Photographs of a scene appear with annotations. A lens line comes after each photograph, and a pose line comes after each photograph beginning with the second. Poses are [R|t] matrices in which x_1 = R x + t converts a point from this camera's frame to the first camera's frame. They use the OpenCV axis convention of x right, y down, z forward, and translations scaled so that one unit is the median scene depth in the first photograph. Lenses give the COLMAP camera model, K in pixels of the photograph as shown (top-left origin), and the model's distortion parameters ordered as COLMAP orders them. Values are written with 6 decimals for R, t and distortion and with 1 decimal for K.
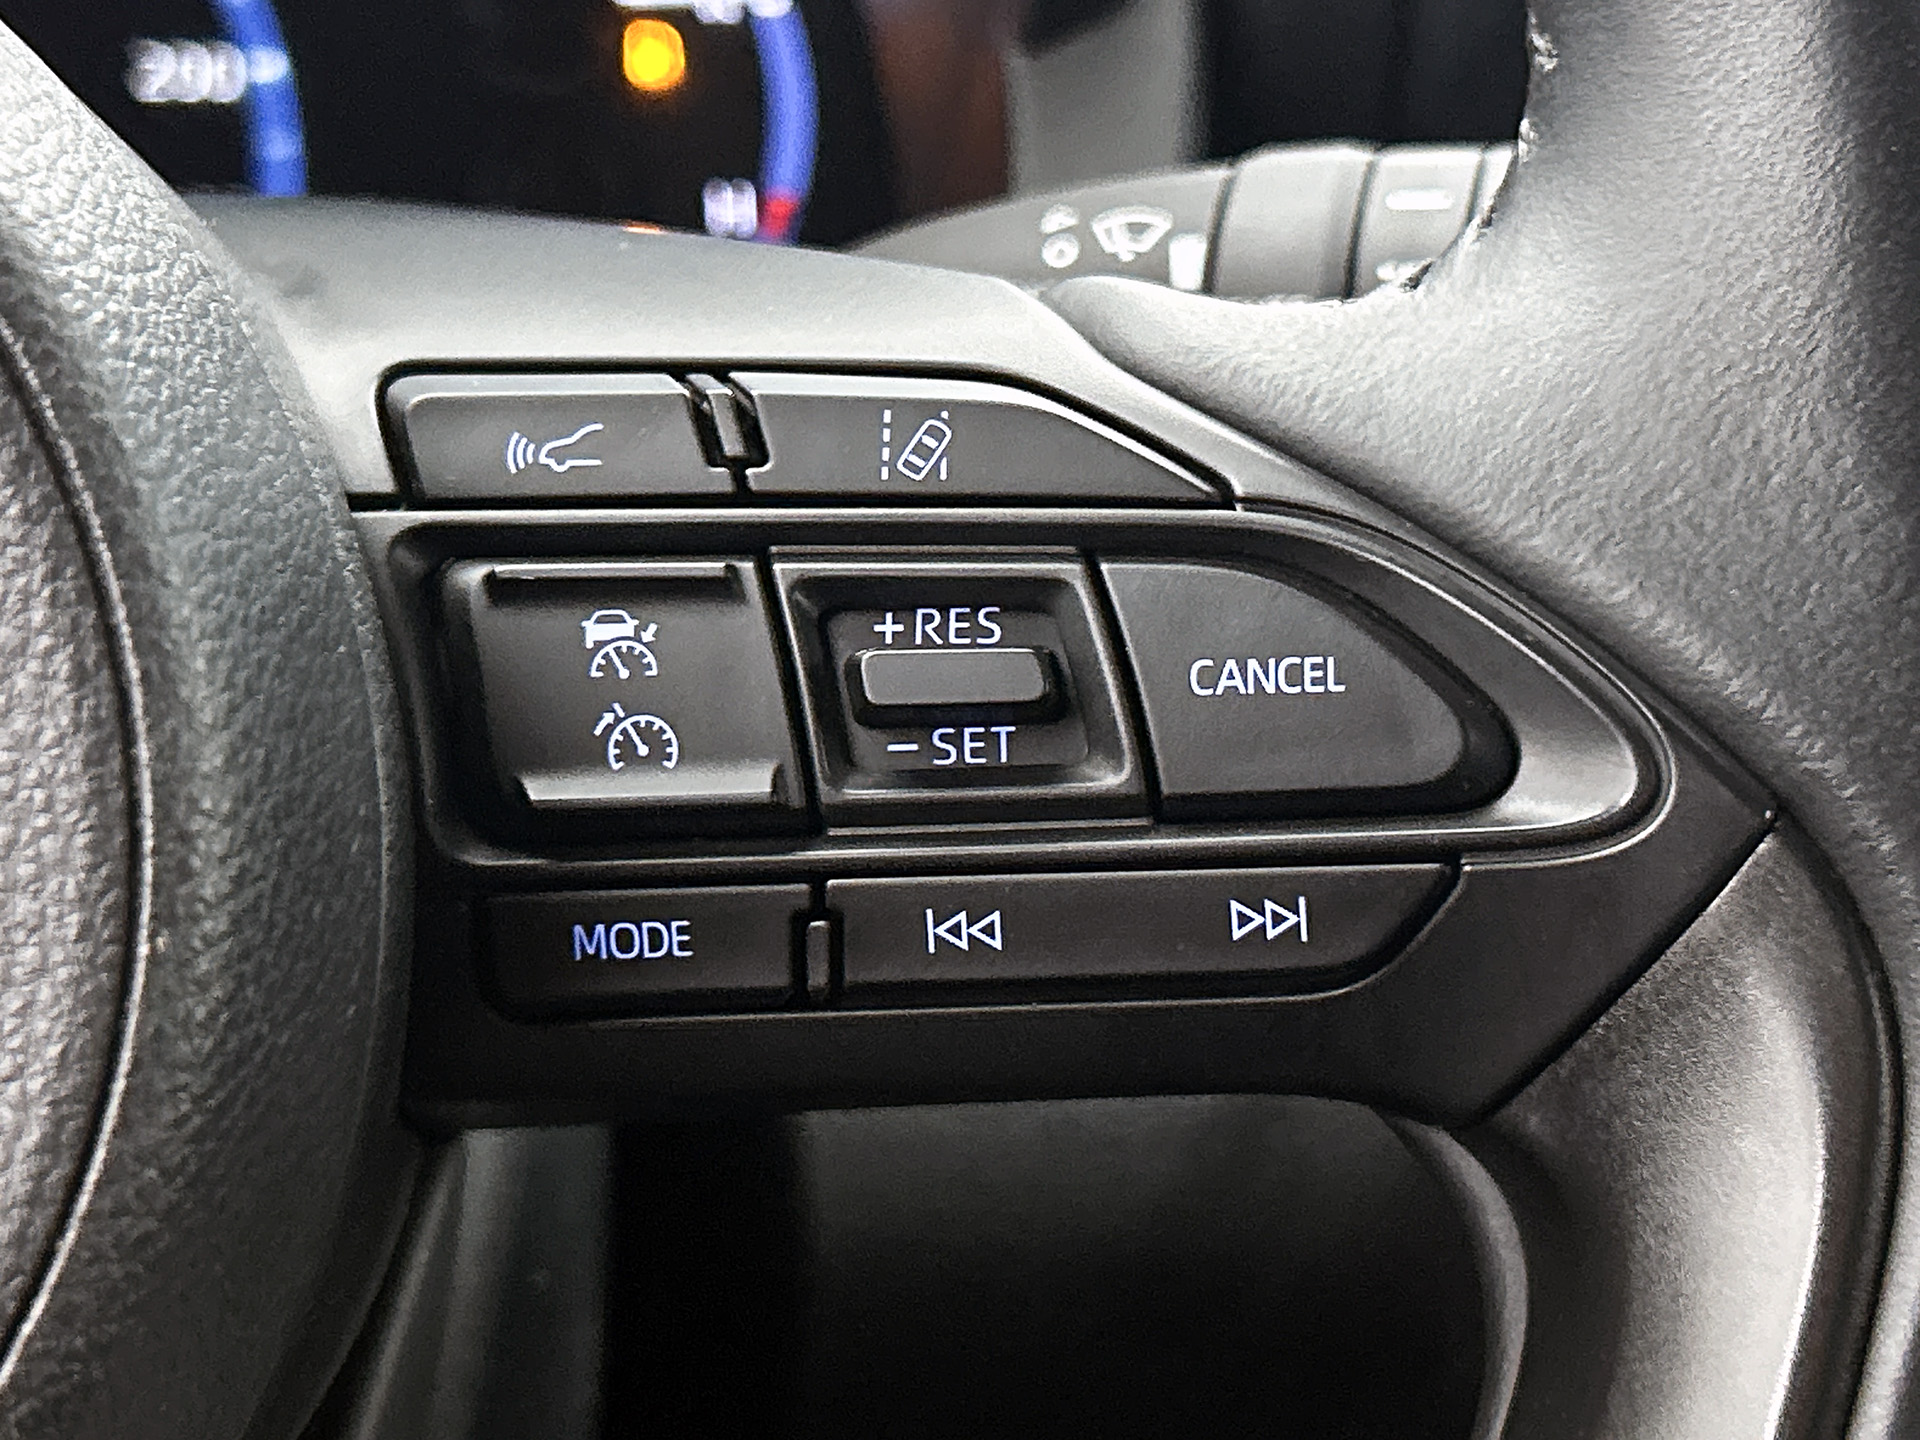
lens RADIAL K [[3615.5, 0, 960.0], [0, 3615.5, 720.0], [0, 0, 1]] dist [0.285756, -0.119440]
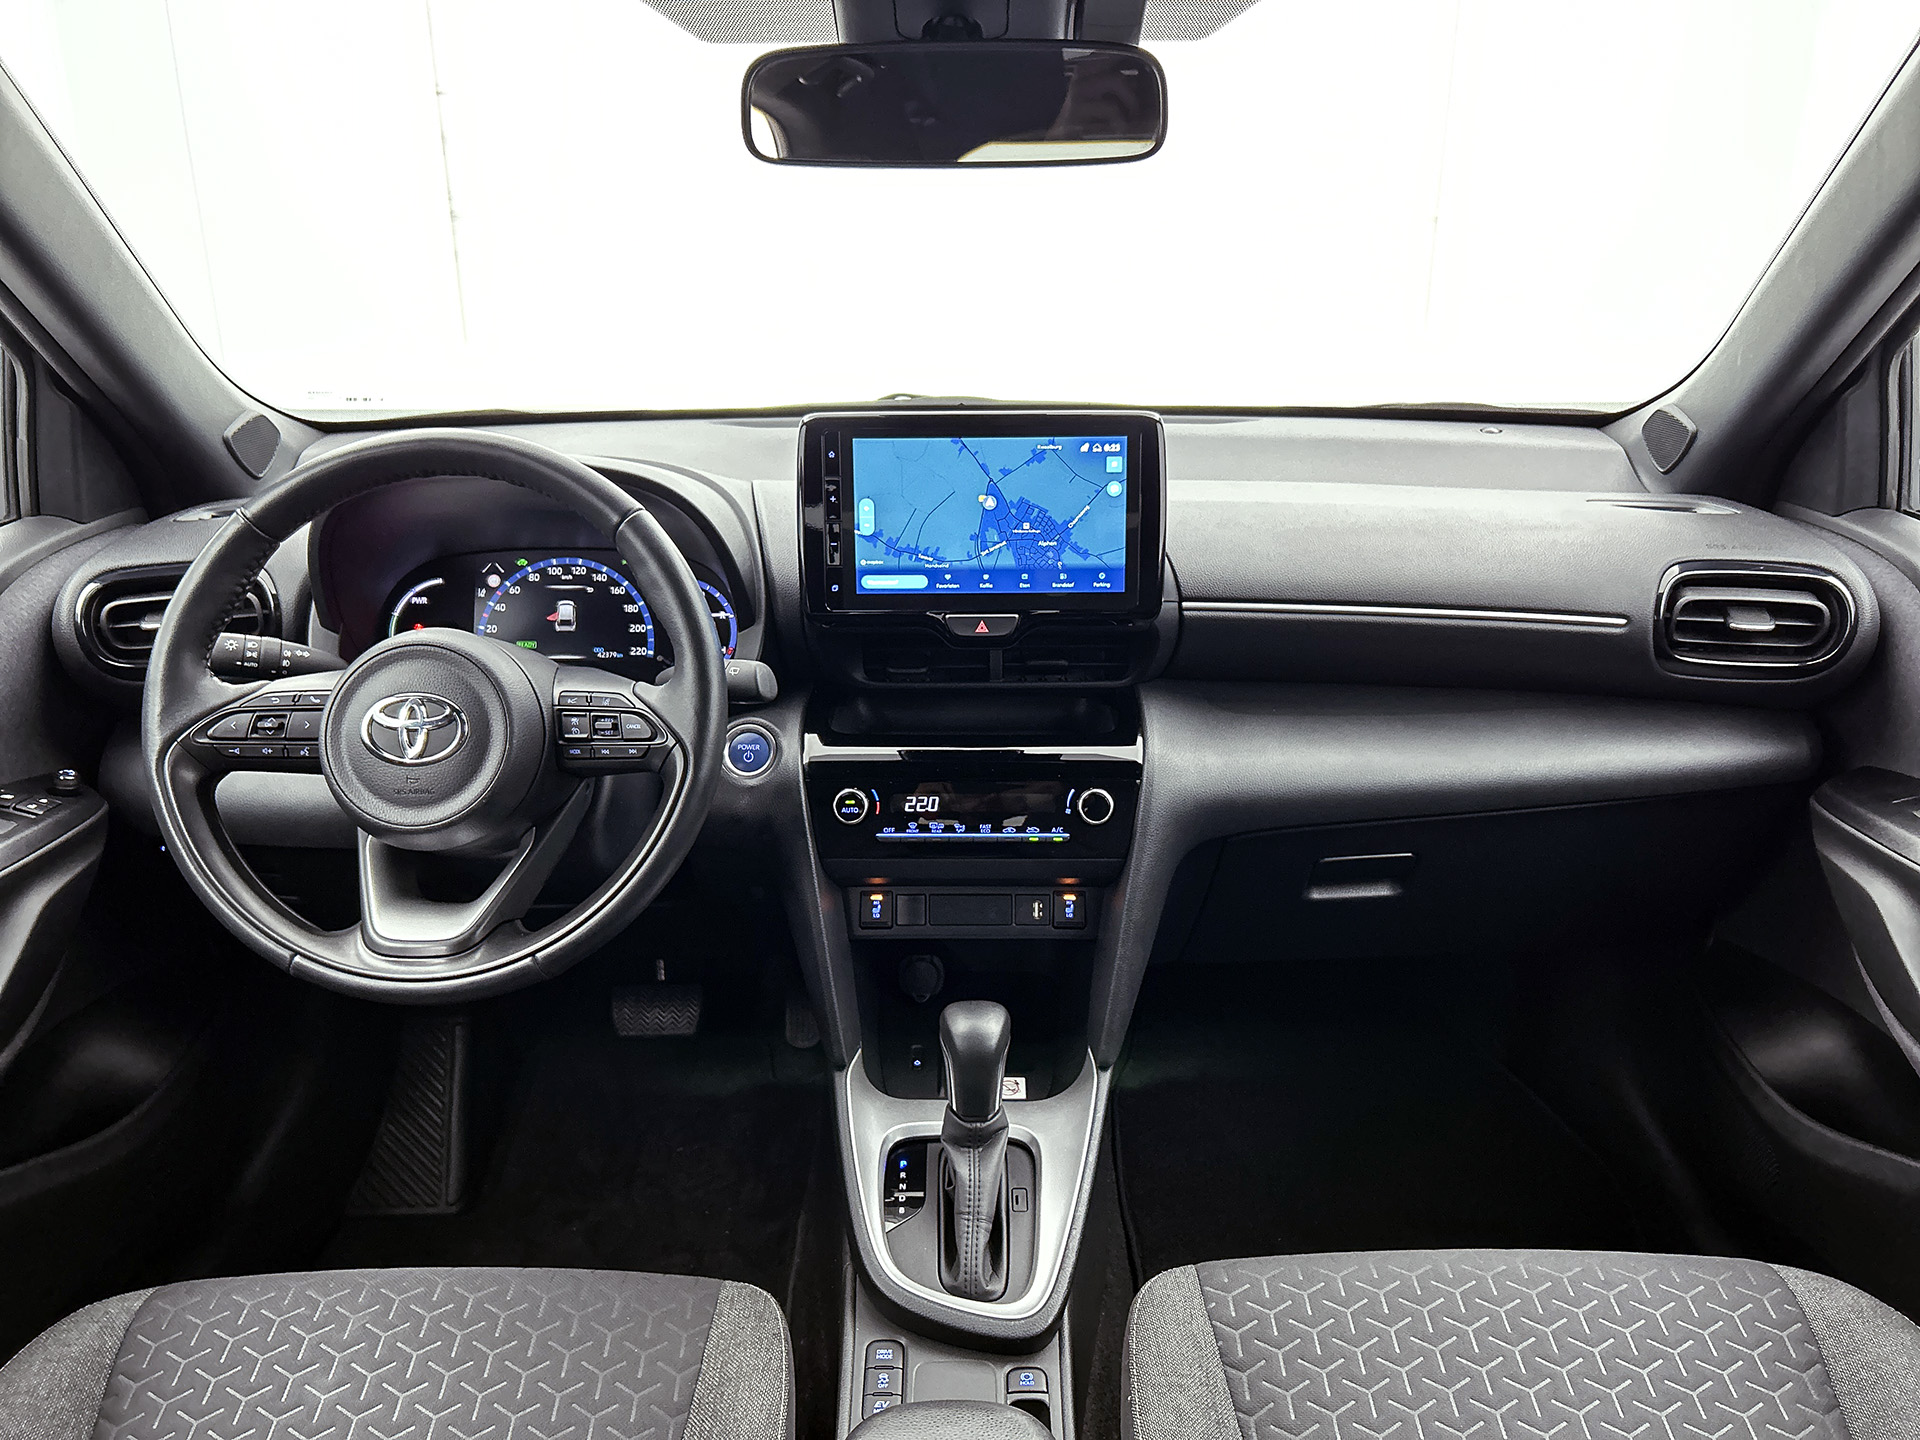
lens RADIAL K [[1408.7, 0, 960.0], [0, 1408.7, 720.0], [0, 0, 1]] dist [0.007729, -0.001236]
pose [[0.972982, 0.027709, -0.229214, 1.769988], [-0.032305, 0.999345, -0.016325, 0.003933], [0.228611, 0.023289, 0.973239, -2.428192]]
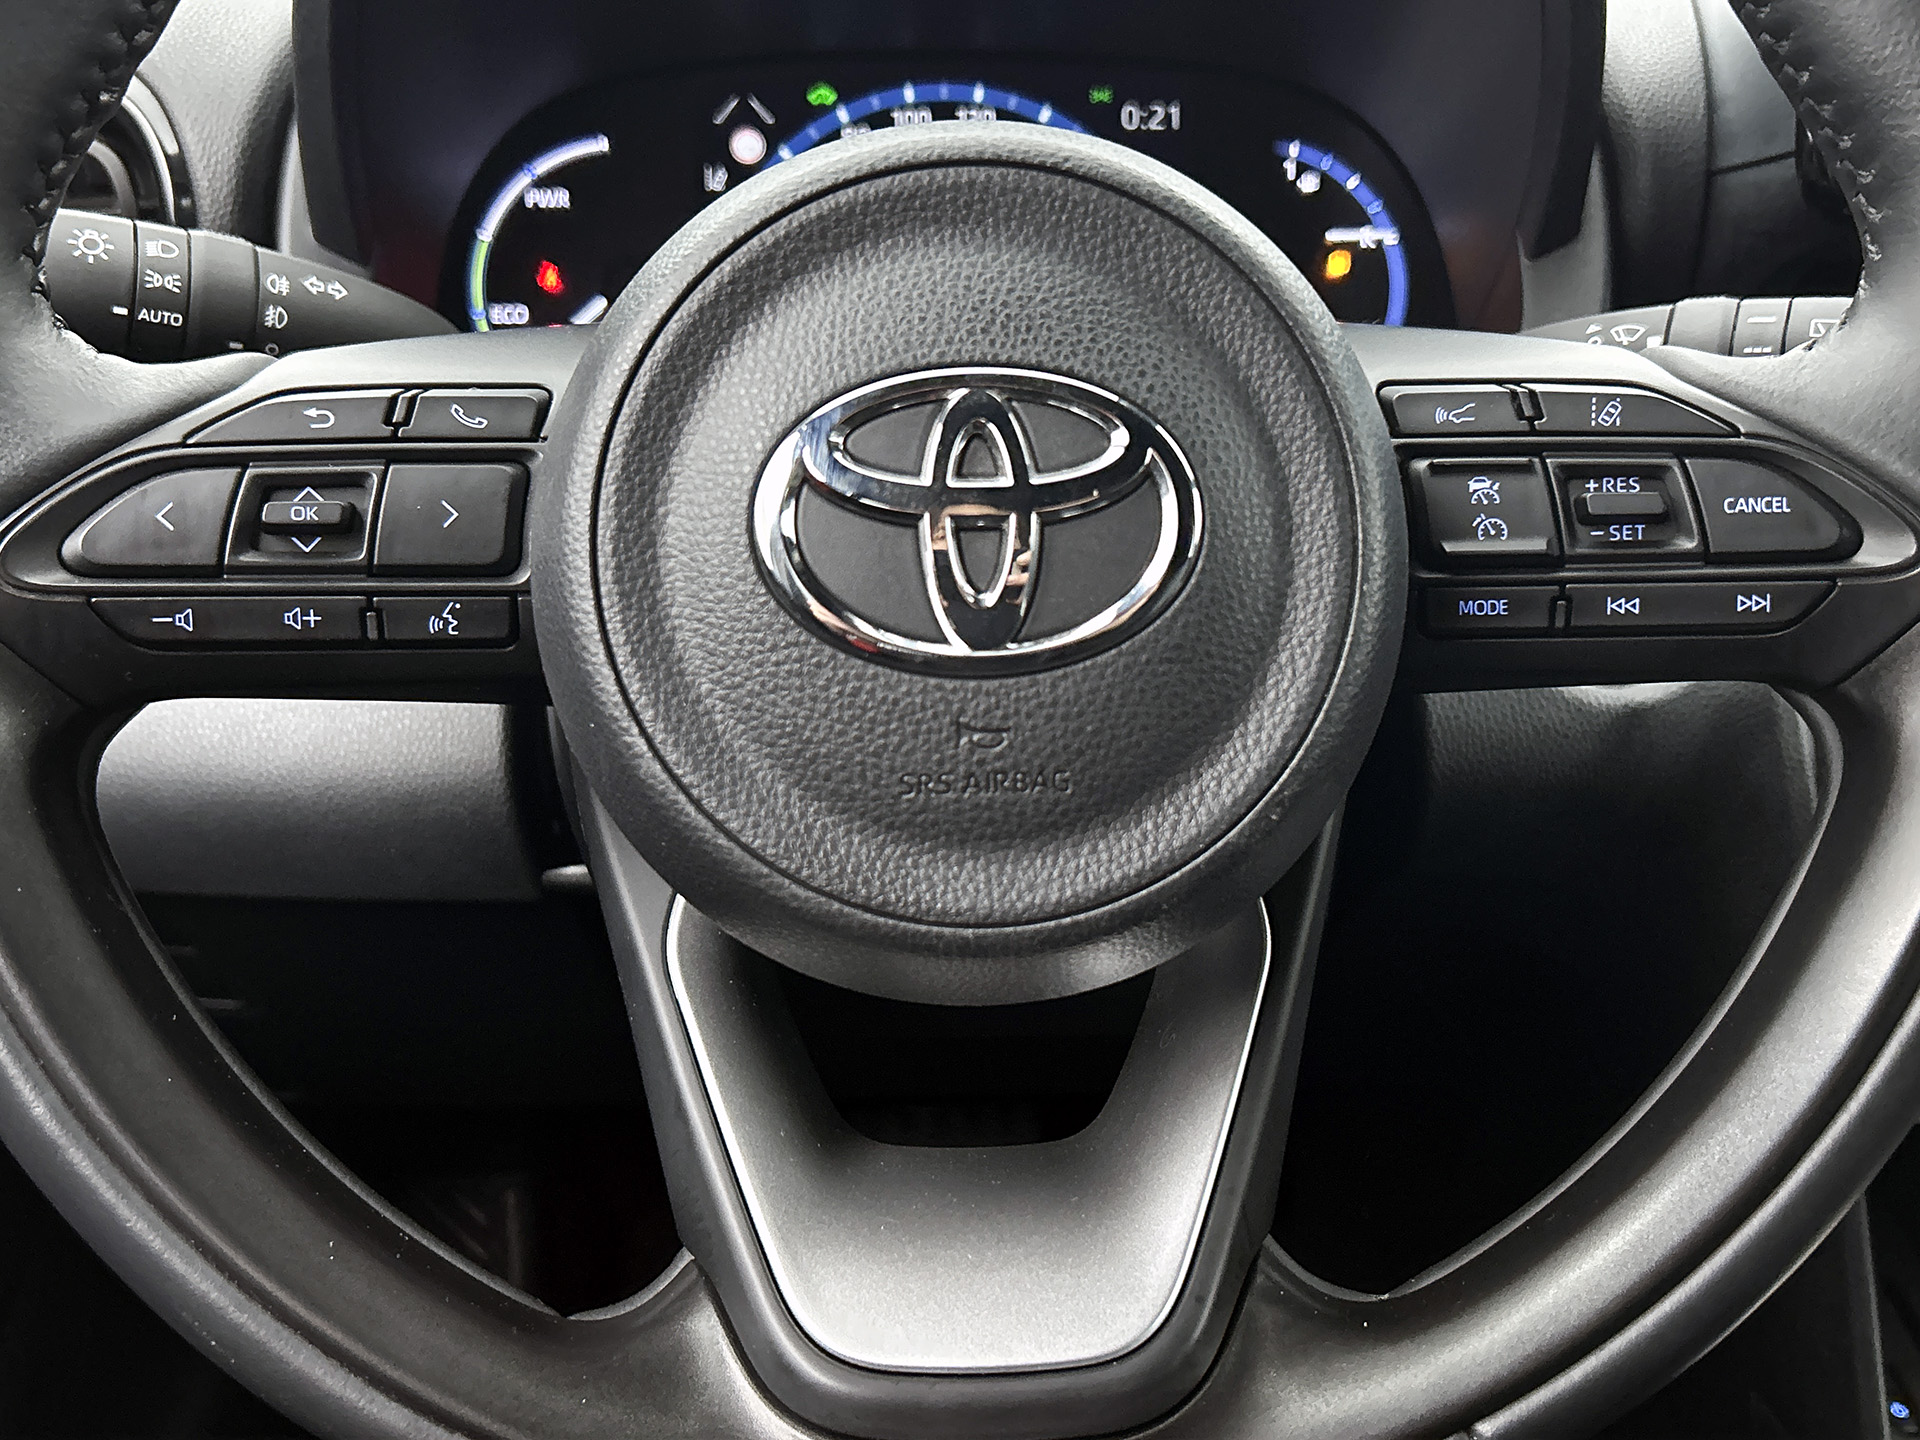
lens RADIAL K [[1785.4, 0, 960.0], [0, 1785.4, 720.0], [0, 0, 1]] dist [0.002855, -0.000320]
pose [[0.984368, 0.031546, -0.173276, -0.233392], [-0.020115, 0.997528, 0.067331, 0.062713], [0.174972, -0.062793, 0.982569, -0.302566]]
